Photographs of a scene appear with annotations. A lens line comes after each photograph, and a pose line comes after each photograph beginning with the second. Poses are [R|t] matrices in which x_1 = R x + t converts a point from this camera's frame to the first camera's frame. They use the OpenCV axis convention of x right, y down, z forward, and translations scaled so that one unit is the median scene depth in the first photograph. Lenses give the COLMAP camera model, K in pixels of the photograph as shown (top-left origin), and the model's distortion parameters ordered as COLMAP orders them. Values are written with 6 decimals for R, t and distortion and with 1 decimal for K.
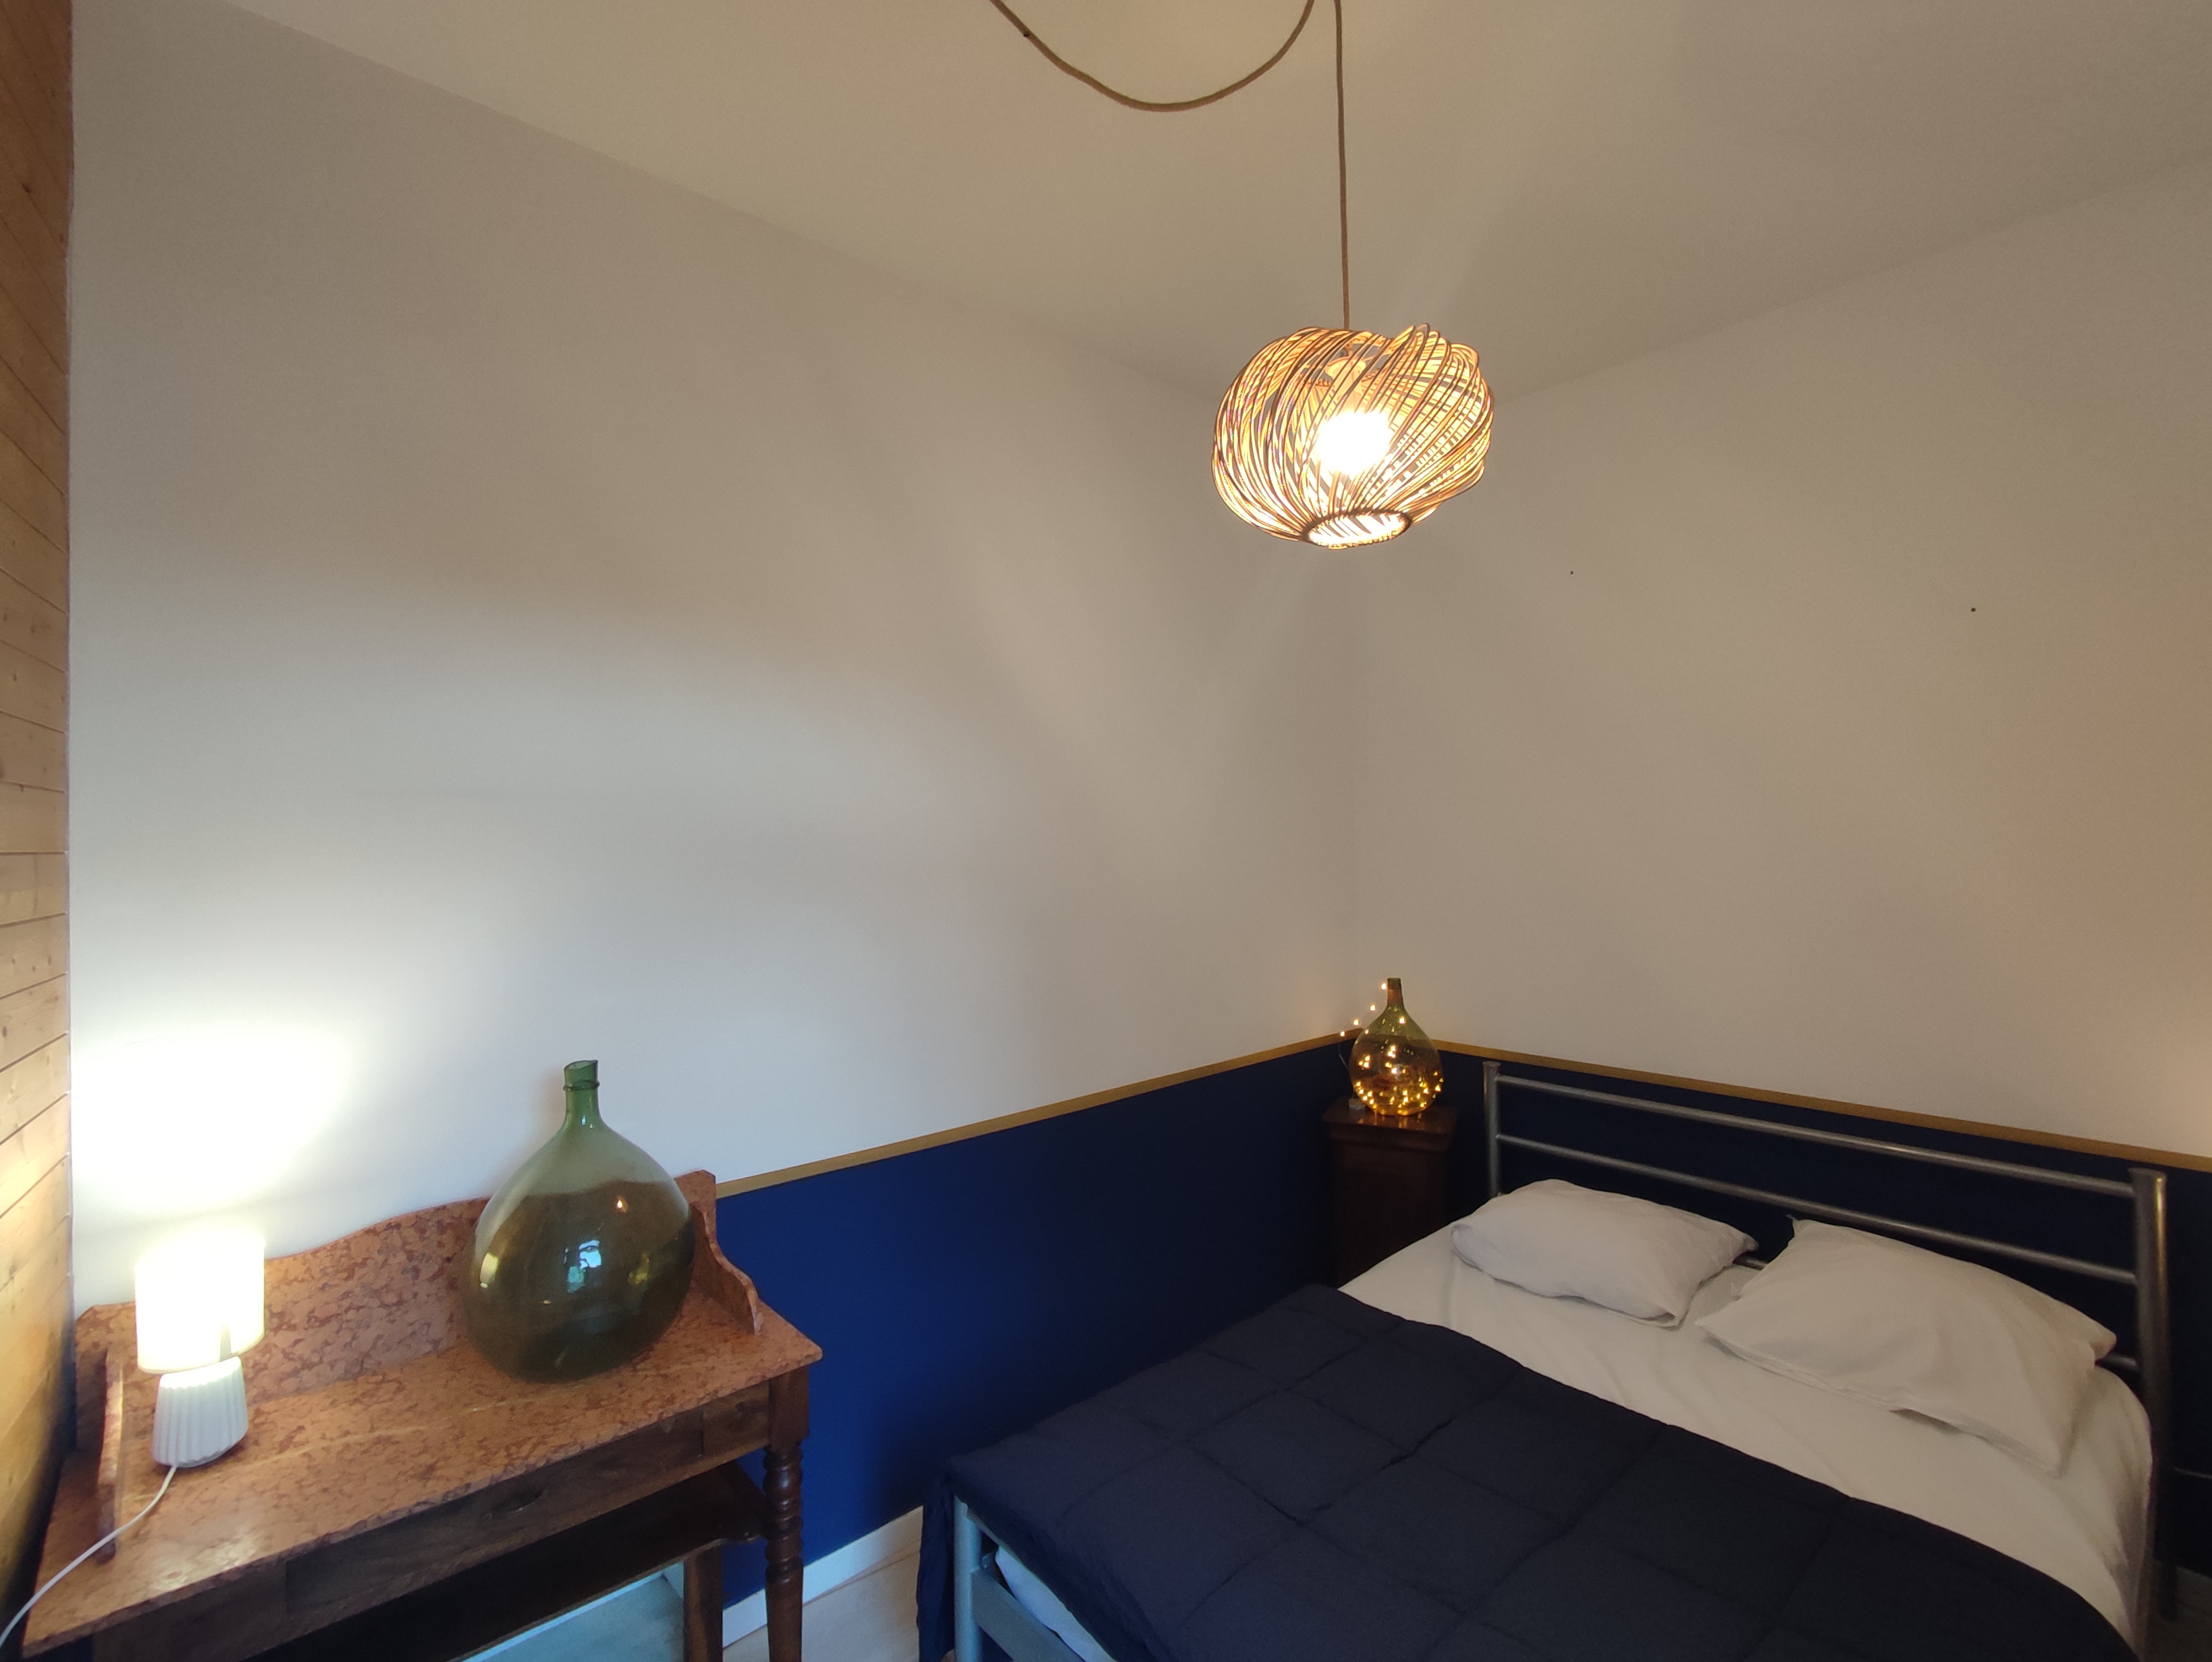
lens RADIAL K [[1015.0, 0, 1106.8], [0, 1015.0, 819.5], [0, 0, 1]] dist [-0.010899, 0.003255]
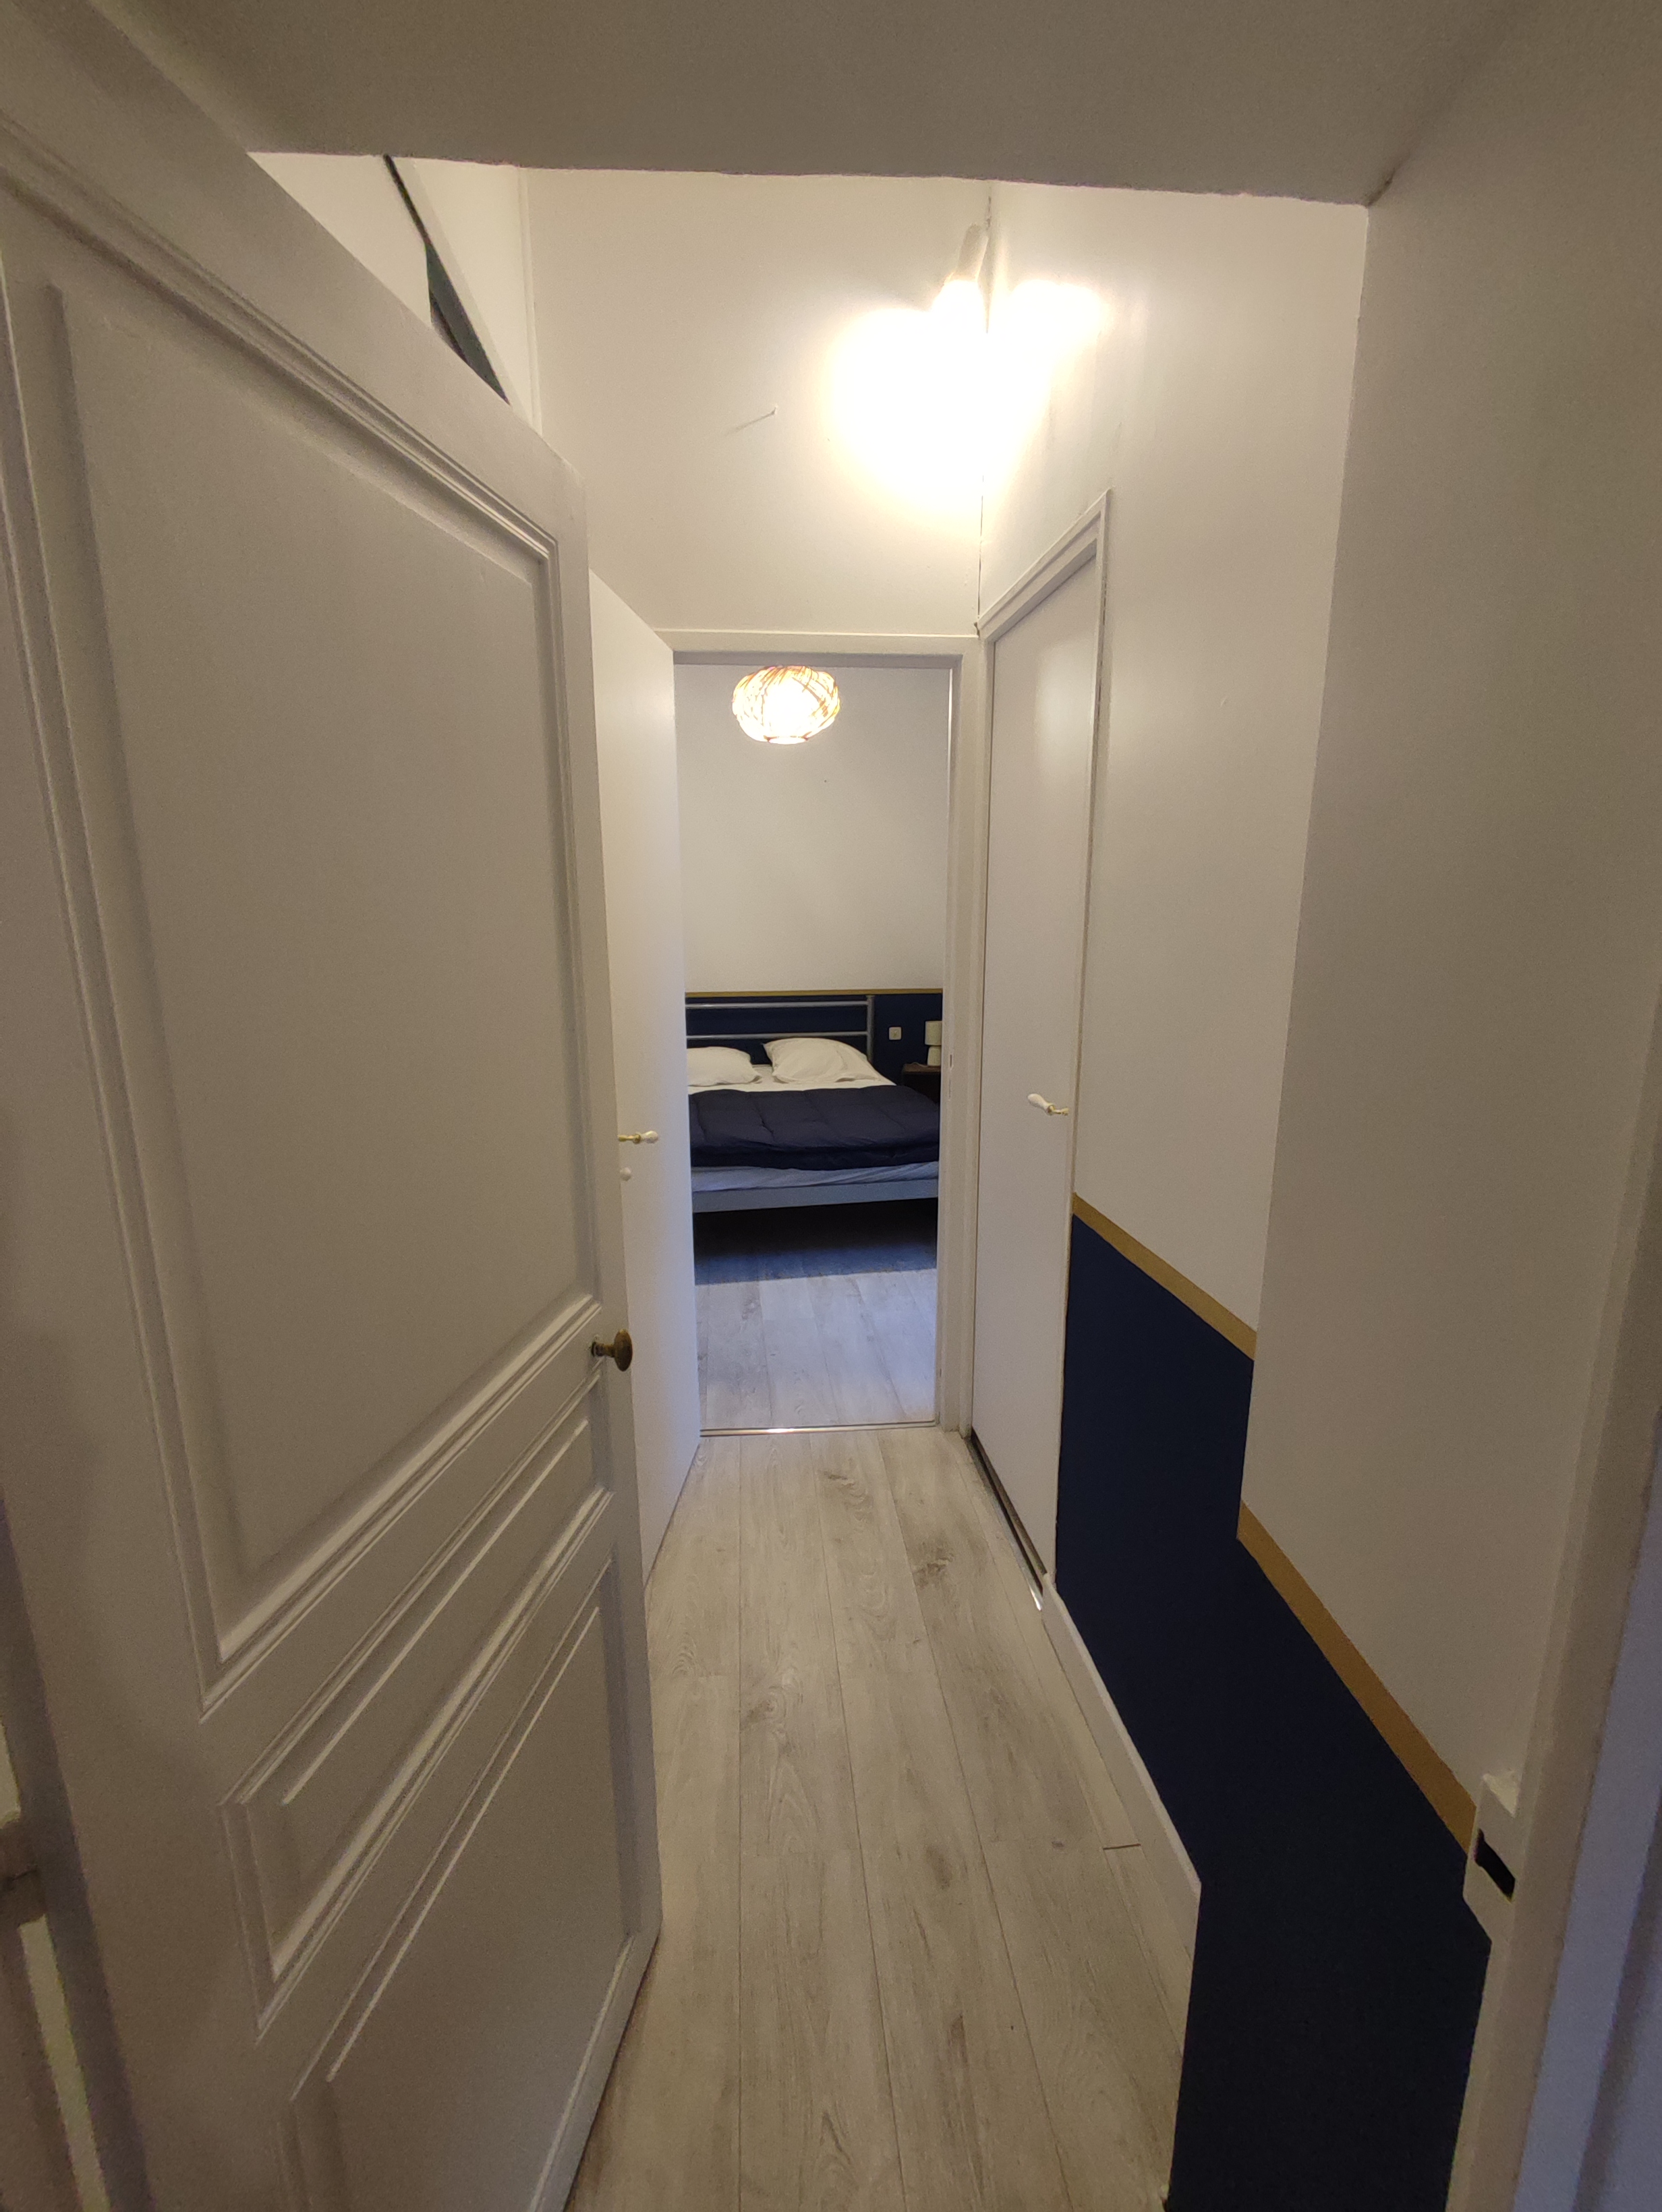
lens RADIAL K [[1015.0, 0, 828.5], [0, 1015.0, 1112.1], [0, 0, 1]] dist [-0.010899, 0.003255]
pose [[0.503321, -0.174186, 0.846361, -1.540098], [-0.026577, 0.975888, 0.216648, 0.045833], [-0.863691, -0.131537, 0.486556, -0.358629]]
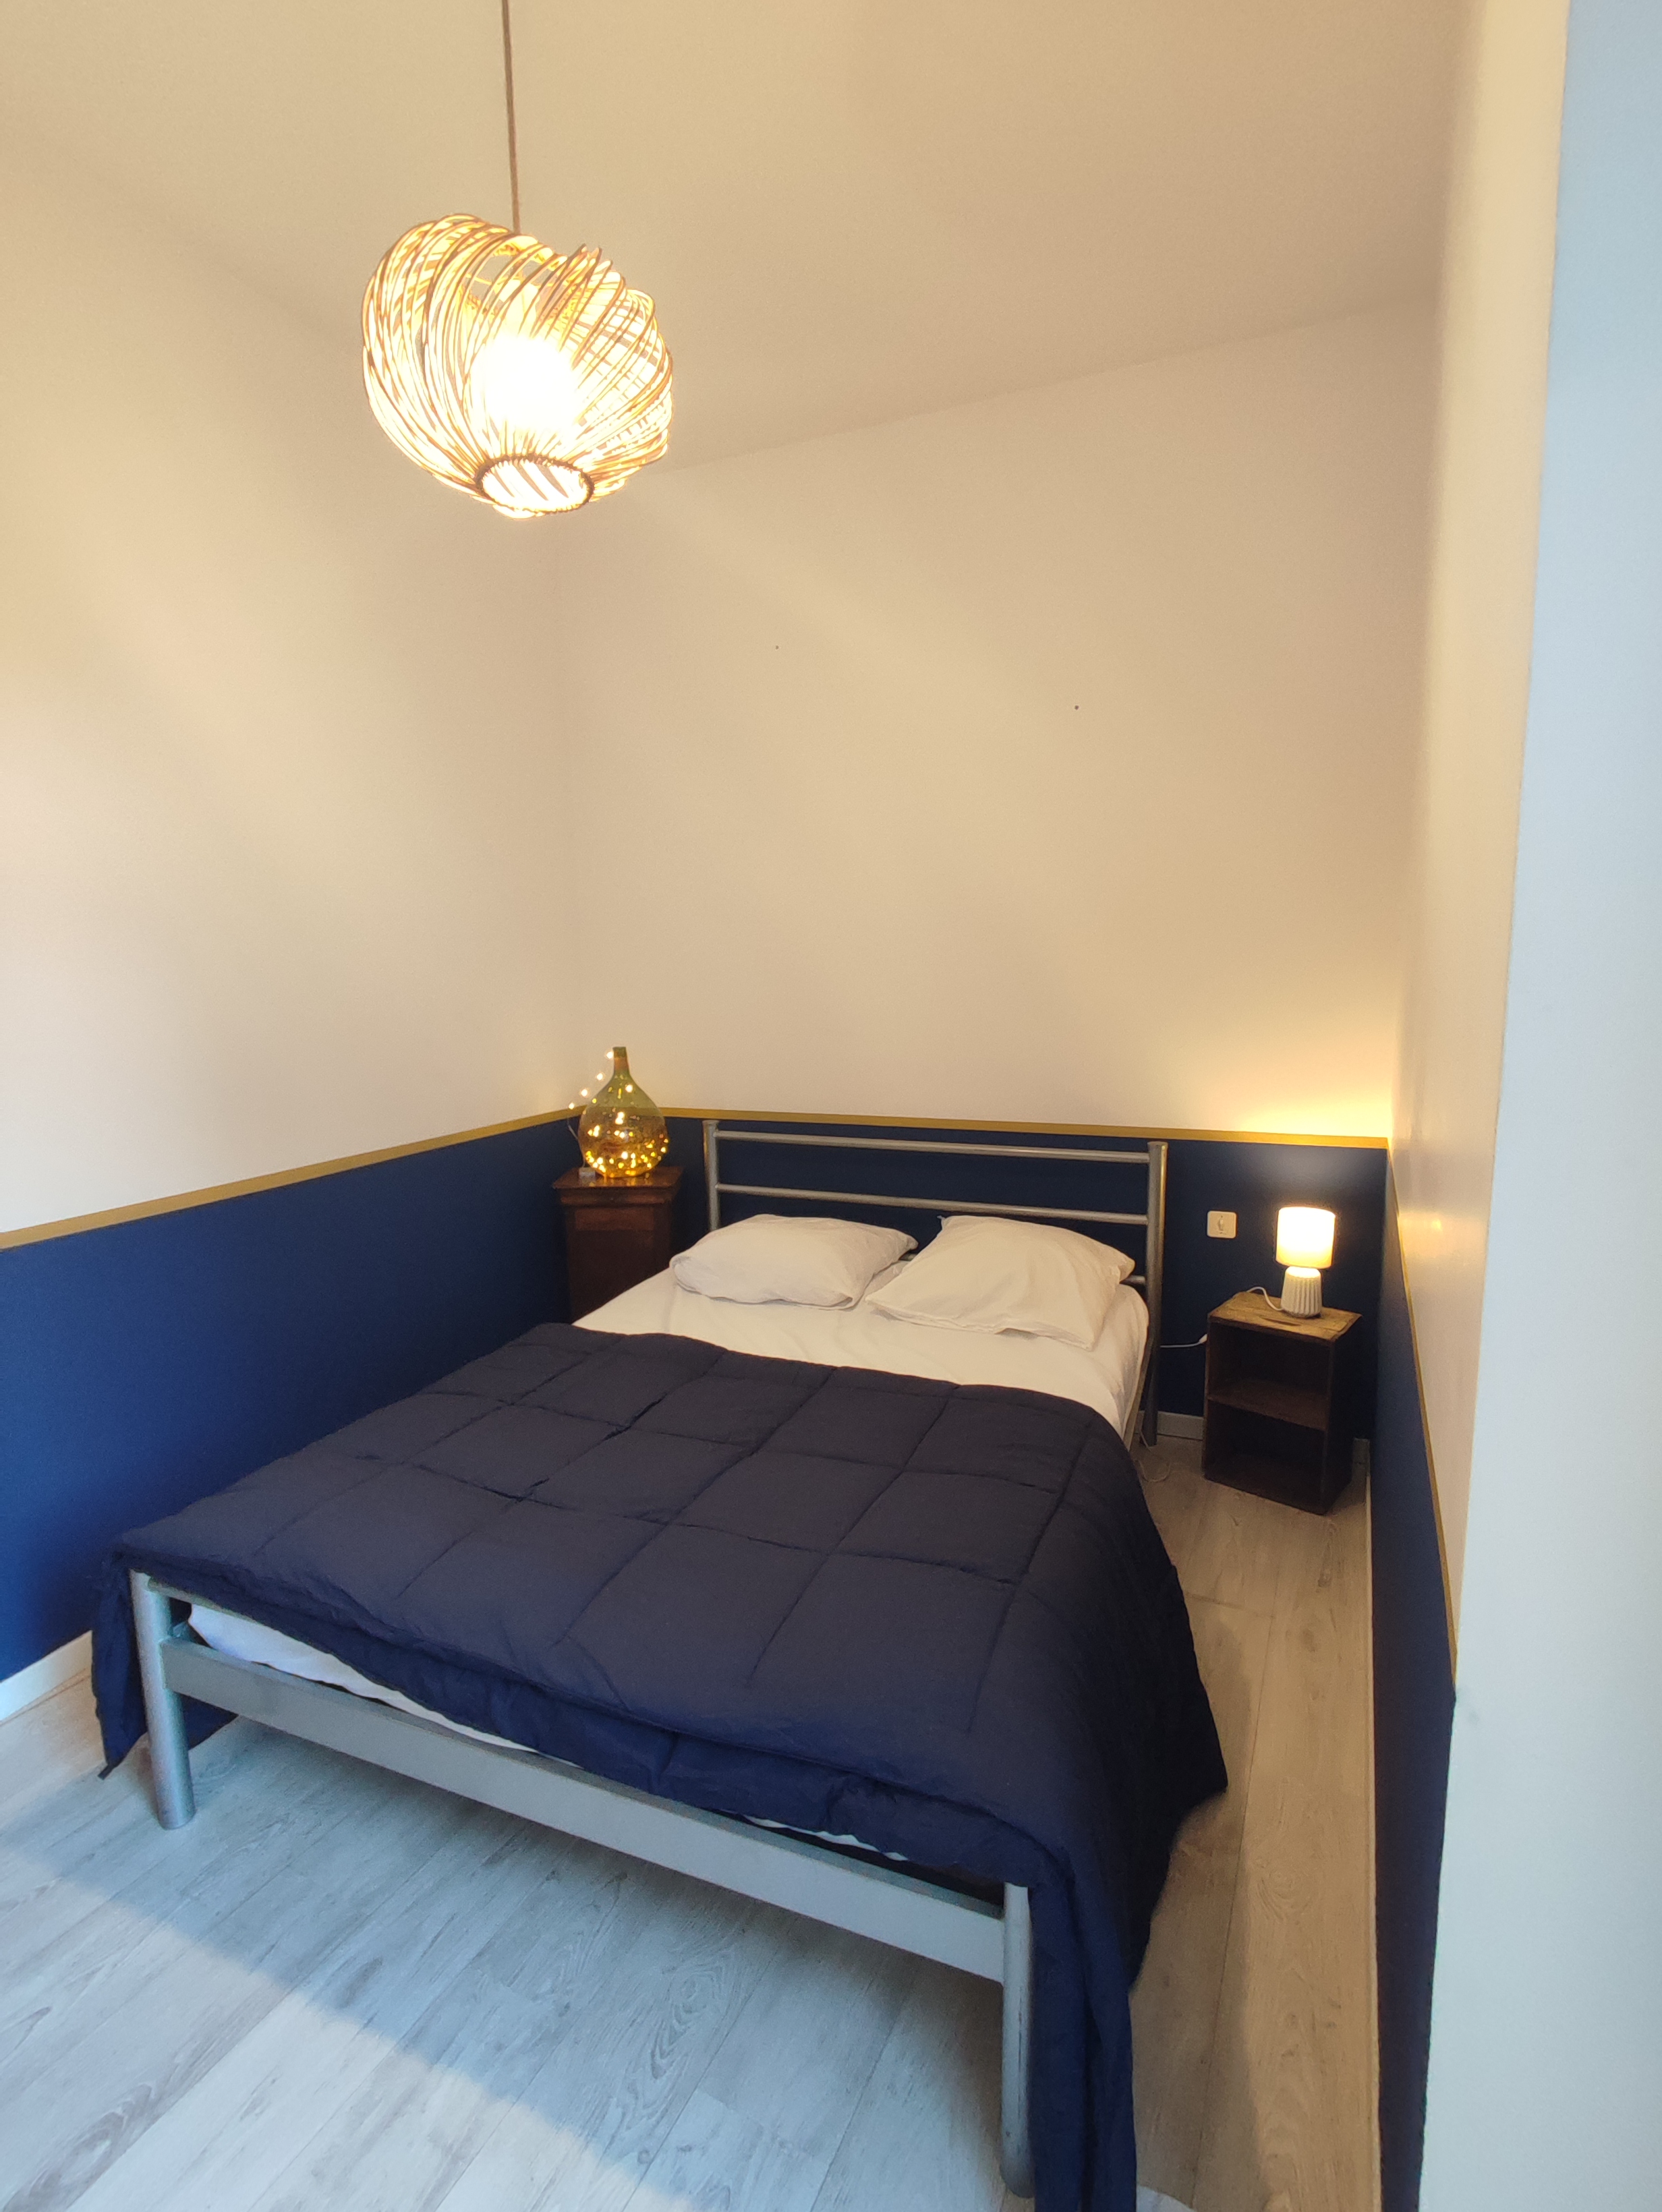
lens RADIAL K [[1015.0, 0, 842.6], [0, 1015.0, 1114.3], [0, 0, 1]] dist [-0.010899, 0.003255]
pose [[0.891649, -0.063107, 0.448307, 0.031552], [-0.006444, 0.988368, 0.151946, 0.101885], [-0.452681, -0.138372, 0.880870, -0.020498]]
